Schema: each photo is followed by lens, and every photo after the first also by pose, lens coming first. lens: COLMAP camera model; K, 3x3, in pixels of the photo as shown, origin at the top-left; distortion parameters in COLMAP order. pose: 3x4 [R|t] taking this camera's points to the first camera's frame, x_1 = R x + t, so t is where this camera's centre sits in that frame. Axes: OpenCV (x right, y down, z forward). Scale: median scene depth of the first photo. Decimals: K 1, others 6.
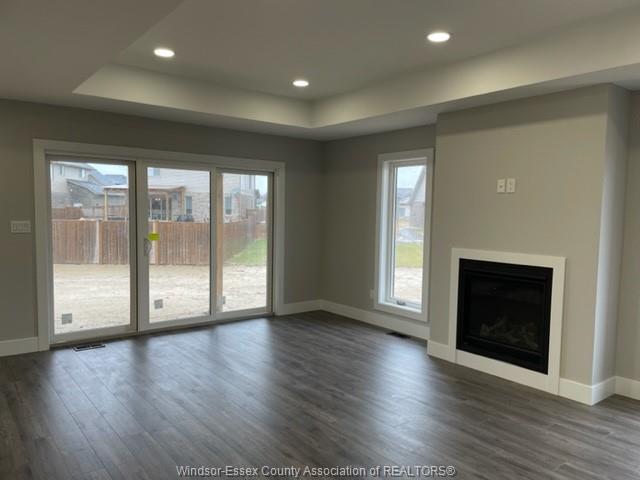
lens RADIAL K [[484.3, 0, 321.9], [0, 484.3, 243.9], [0, 0, 1]] dist [0.090210, -0.122930]
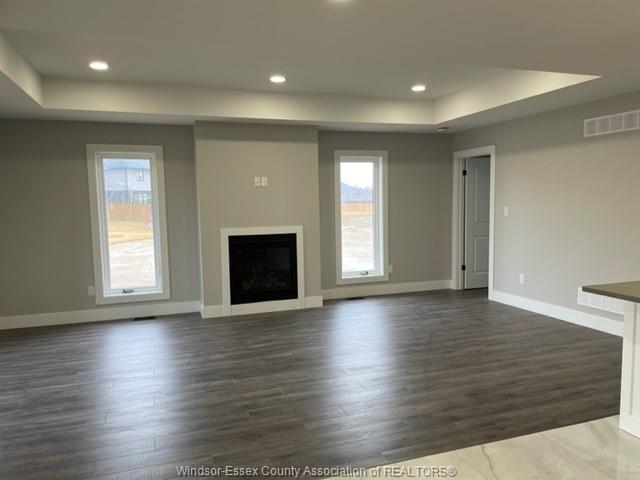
lens RADIAL K [[484.3, 0, 321.9], [0, 484.3, 243.9], [0, 0, 1]] dist [0.090210, -0.122930]
pose [[0.313931, -0.103361, 0.943803, -0.887665], [0.091257, 0.992739, 0.078367, -0.029313], [-0.945050, 0.061527, 0.321084, 0.345875]]
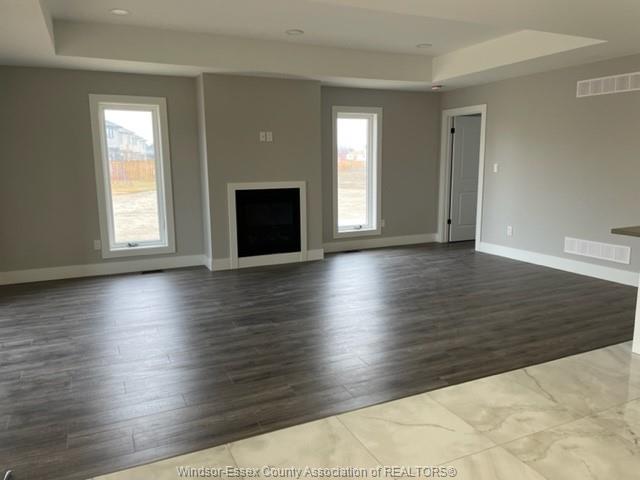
lens RADIAL K [[481.0, 0, 320.0], [0, 481.0, 240.0], [0, 0, 1]] dist [0.093005, -0.125592]
pose [[0.218061, -0.175233, 0.960075, -0.971150], [0.082784, 0.983524, 0.160710, -0.030250], [-0.972418, 0.044434, 0.228974, 0.482793]]
